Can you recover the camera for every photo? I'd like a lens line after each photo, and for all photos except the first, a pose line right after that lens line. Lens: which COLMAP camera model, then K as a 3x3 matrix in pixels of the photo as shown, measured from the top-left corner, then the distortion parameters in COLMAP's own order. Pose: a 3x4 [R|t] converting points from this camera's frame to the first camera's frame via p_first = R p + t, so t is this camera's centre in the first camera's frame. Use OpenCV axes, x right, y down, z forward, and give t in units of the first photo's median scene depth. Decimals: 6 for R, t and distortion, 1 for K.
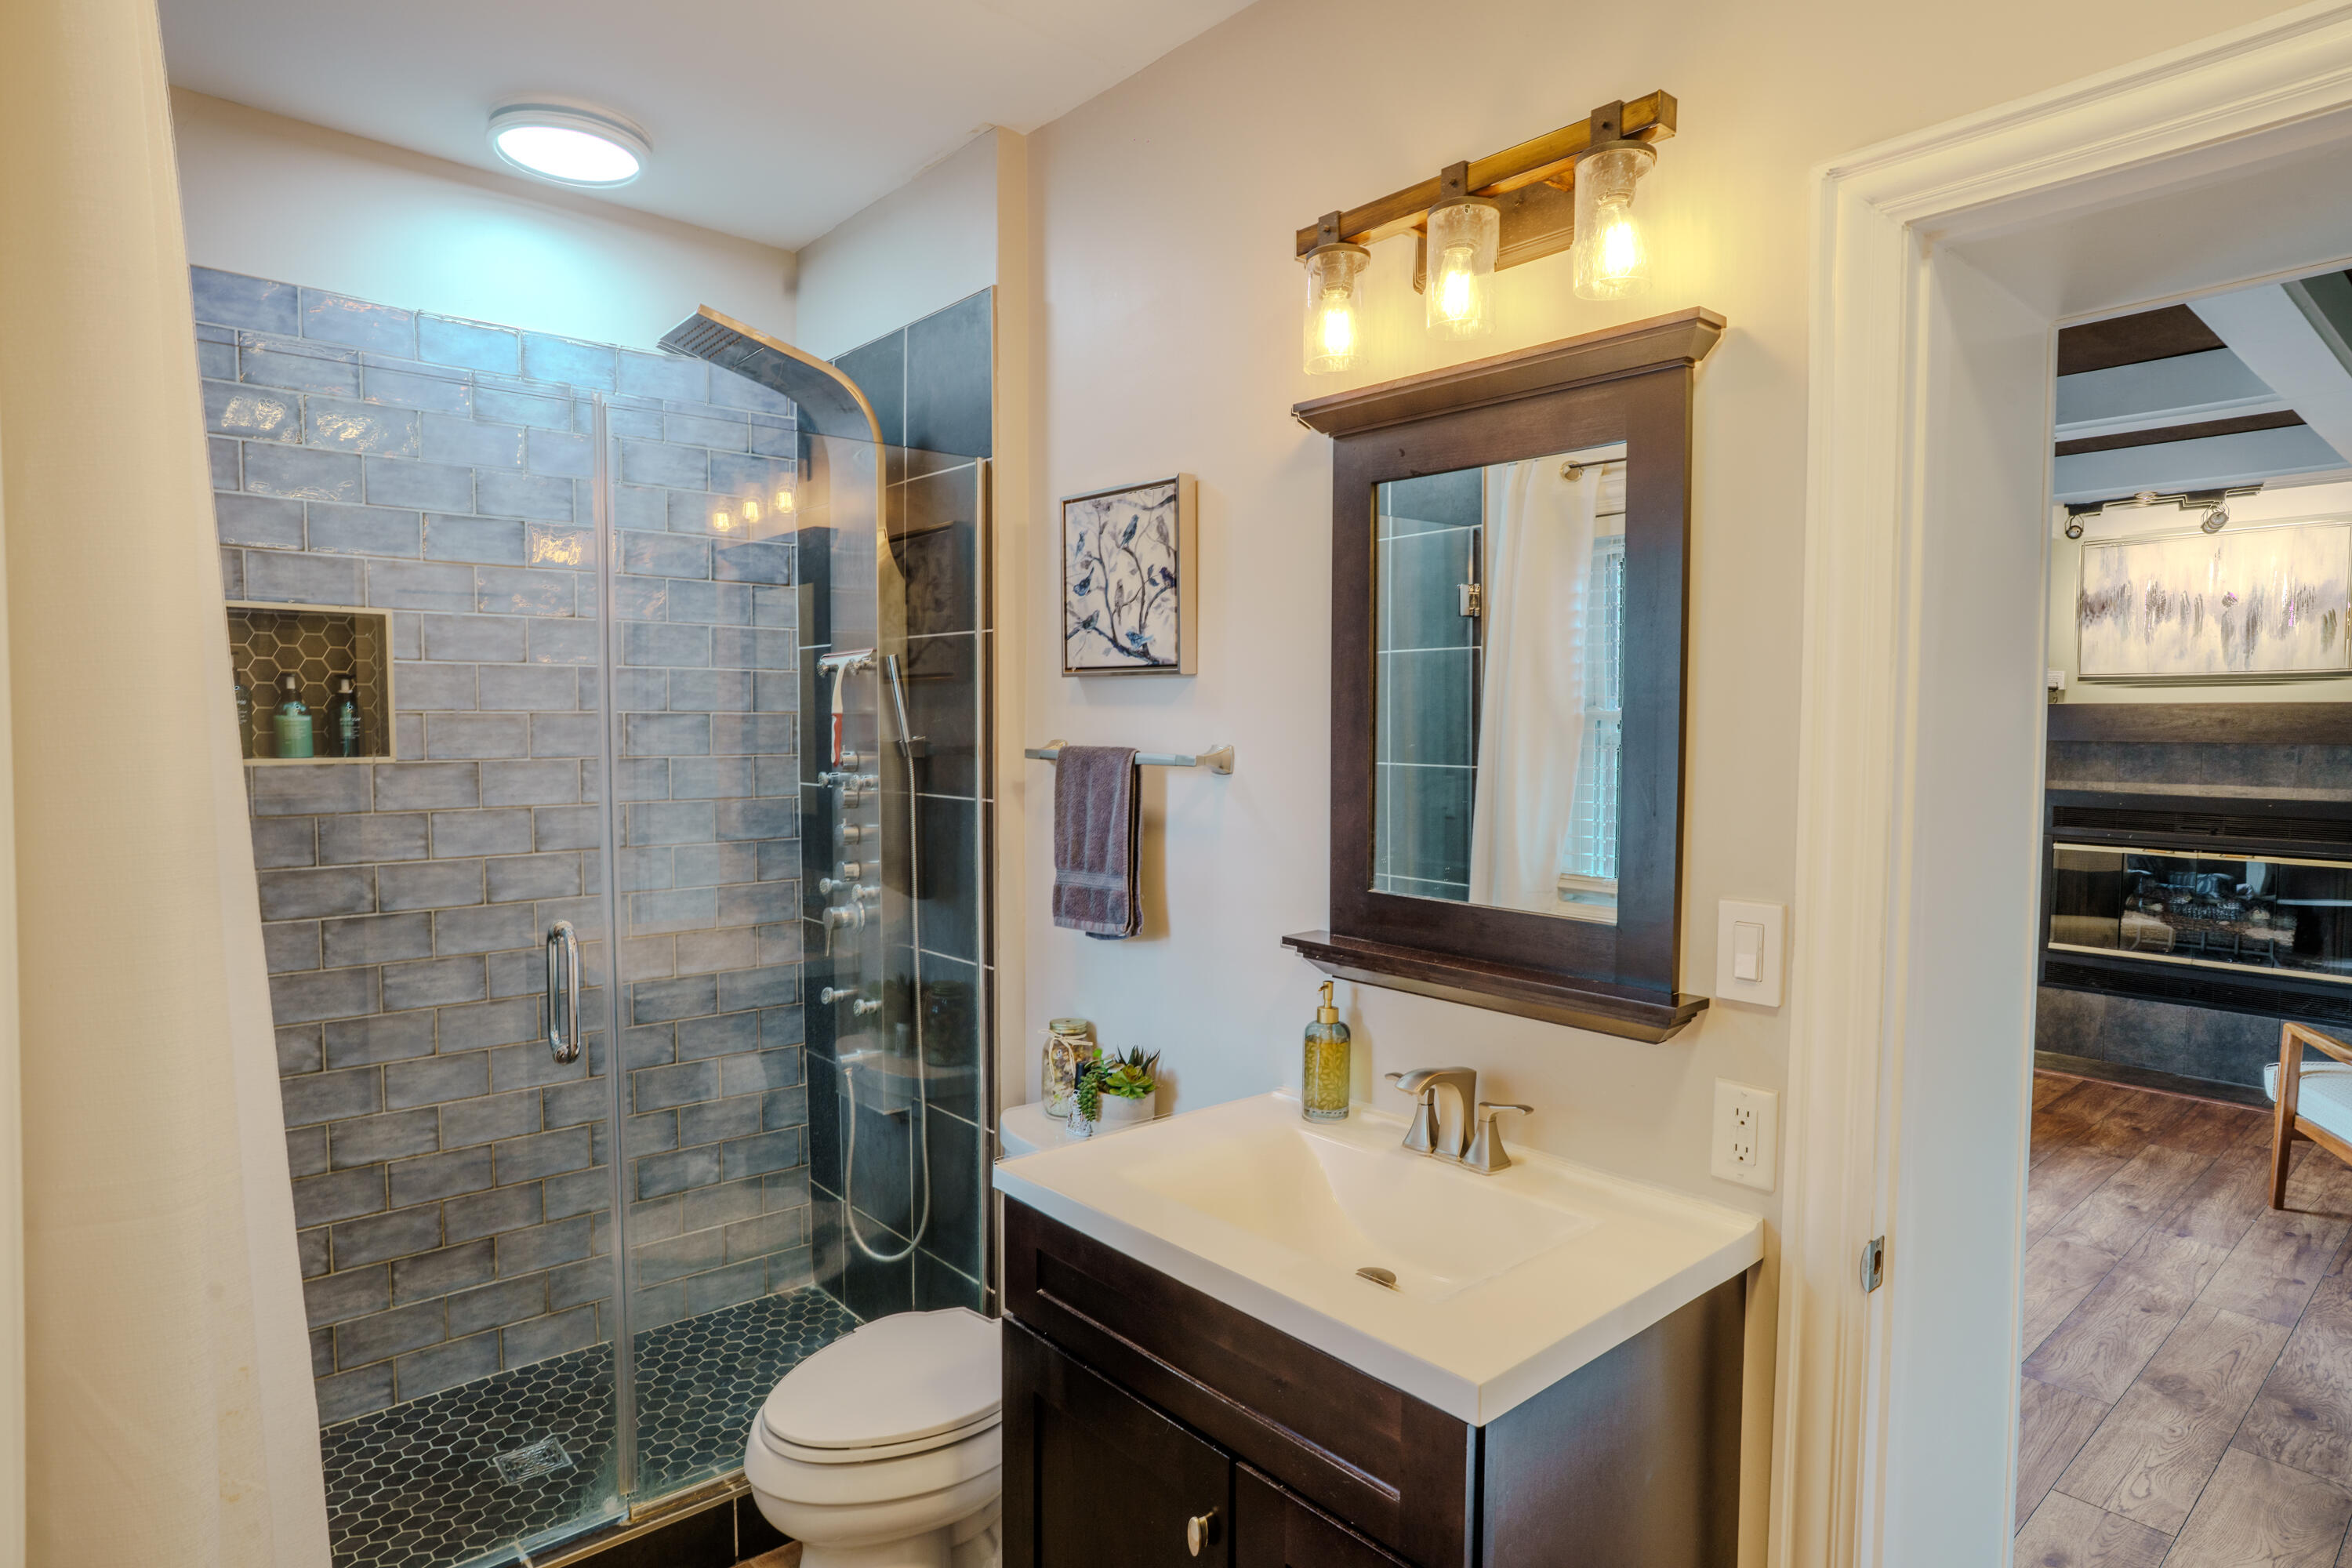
lens RADIAL K [[1288.1, 0, 1146.3], [0, 1288.1, 794.3], [0, 0, 1]] dist [-0.002485, 0.000678]
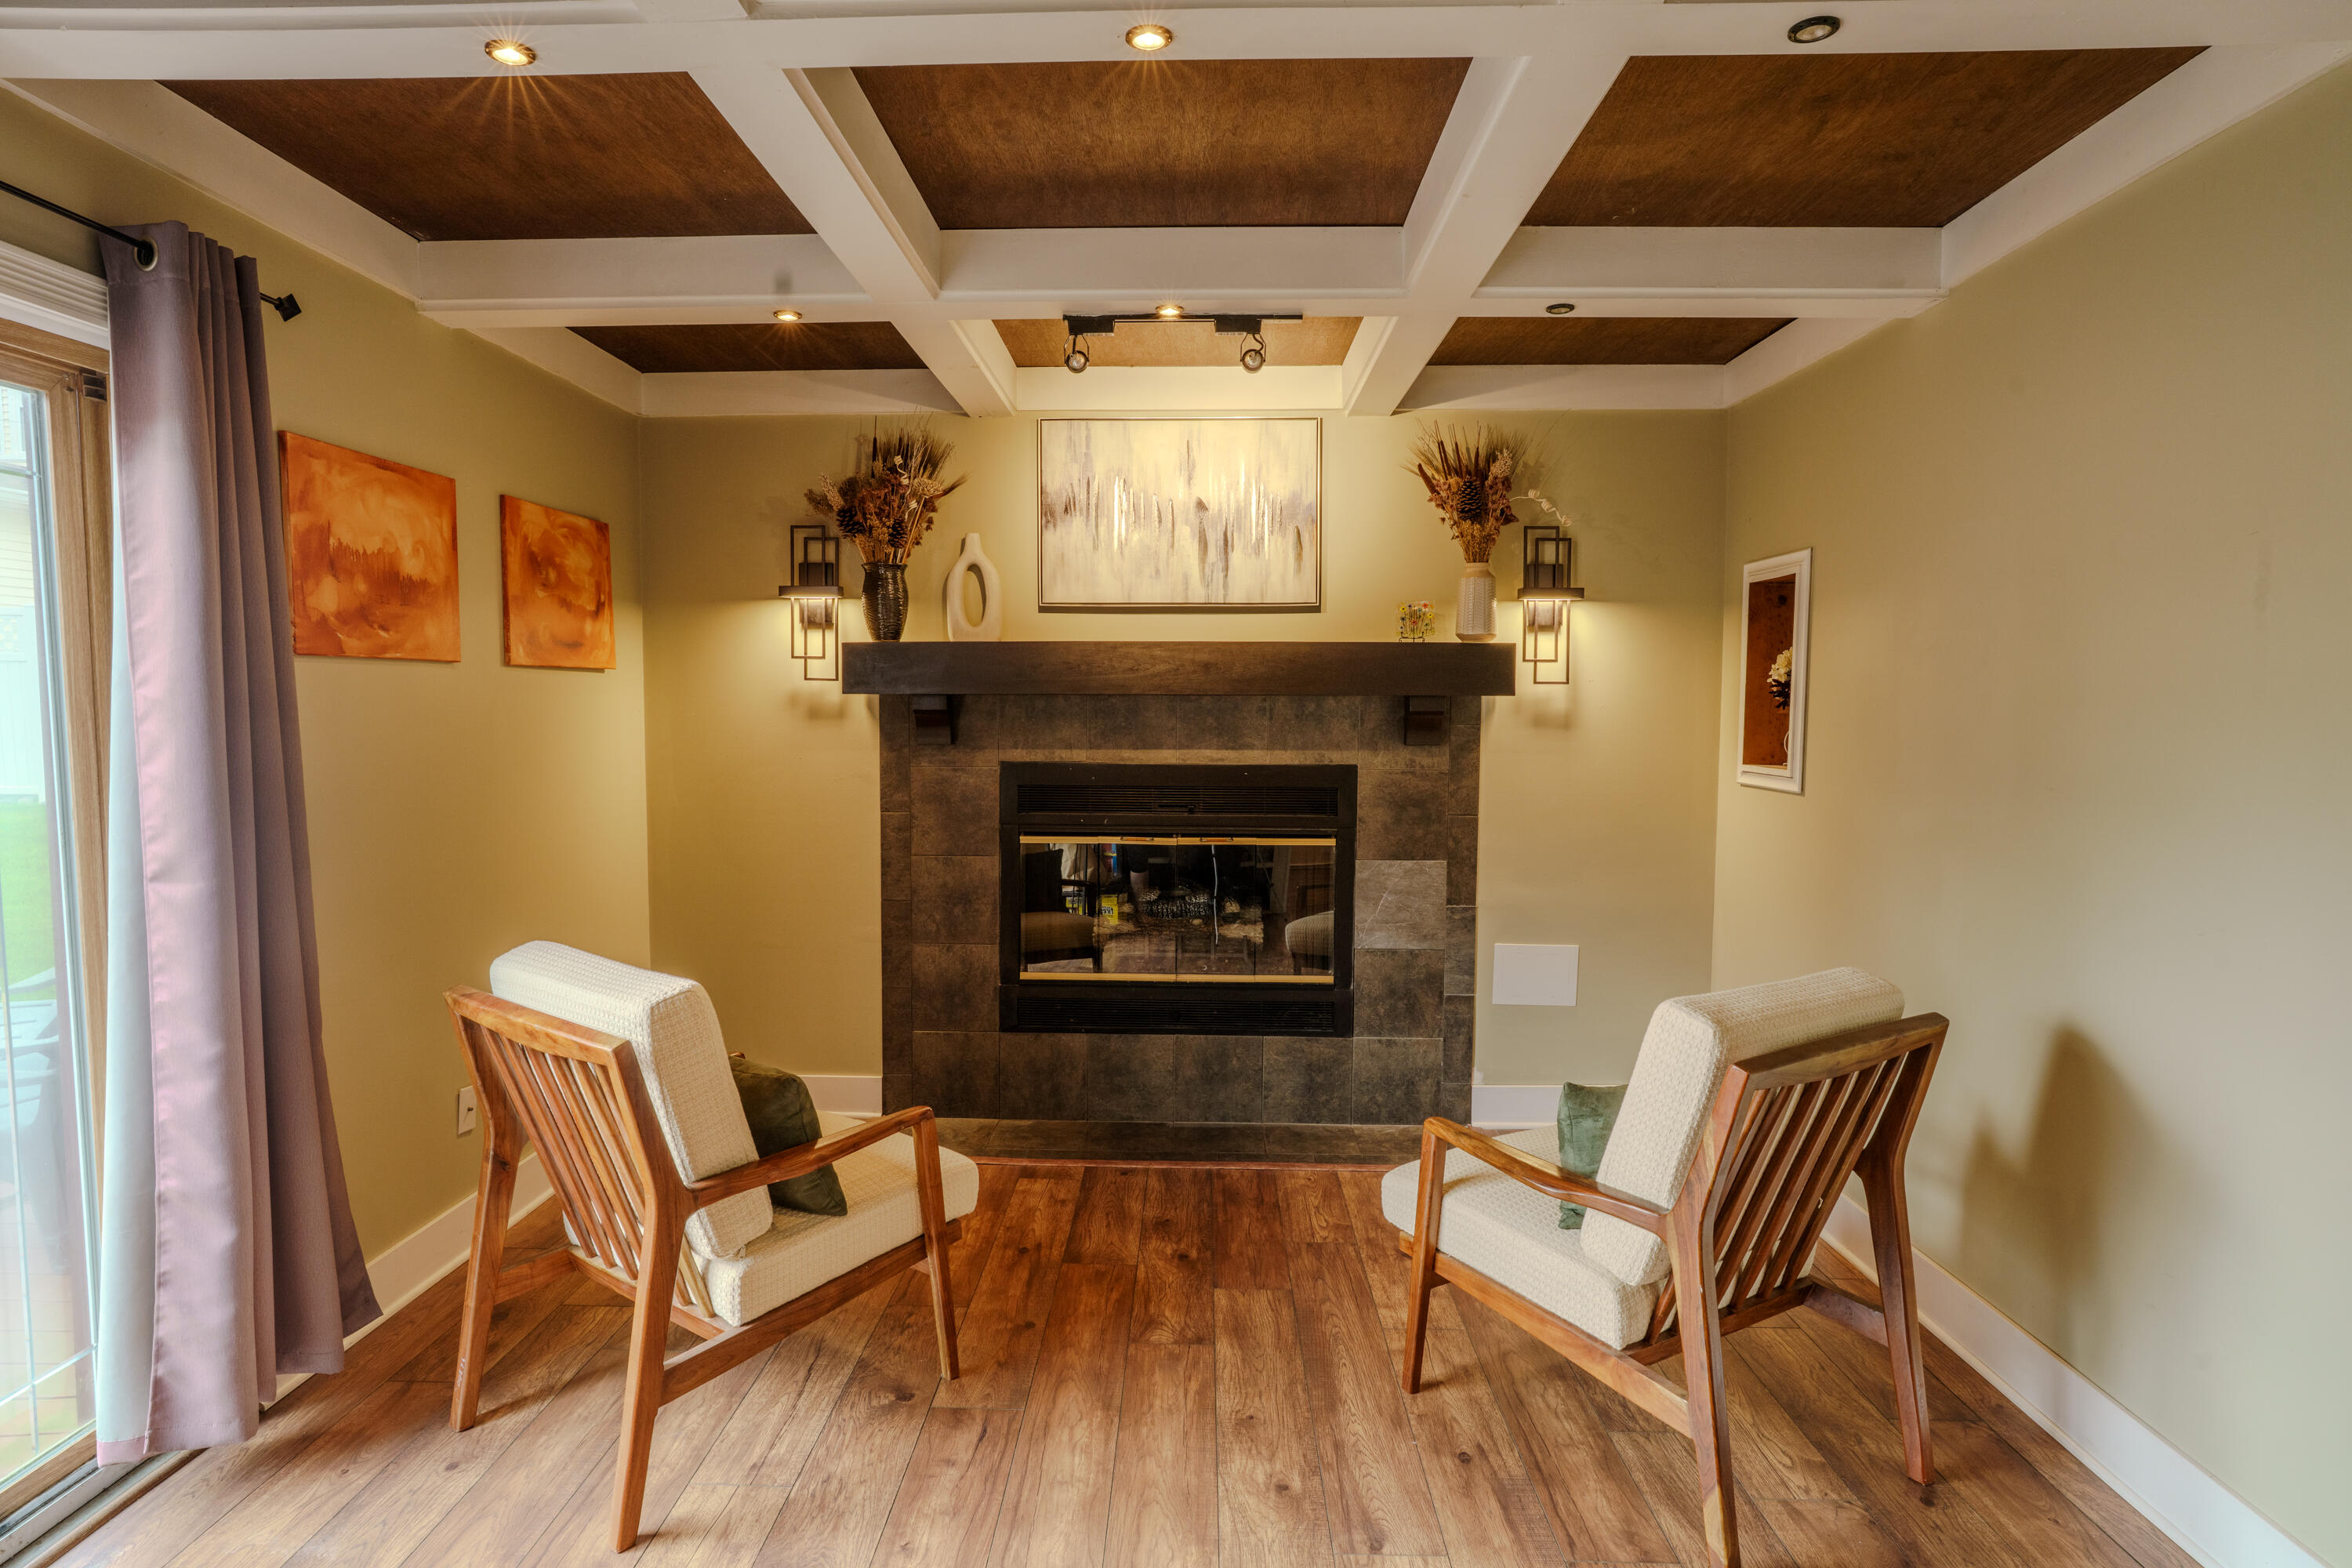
lens RADIAL K [[1288.1, 0, 1146.3], [0, 1288.1, 794.3], [0, 0, 1]] dist [-0.002485, 0.000678]
pose [[0.678784, -0.059006, 0.731964, 0.248886], [0.042014, 0.998254, 0.041512, -0.013972], [-0.733135, 0.002575, 0.680078, 0.506256]]
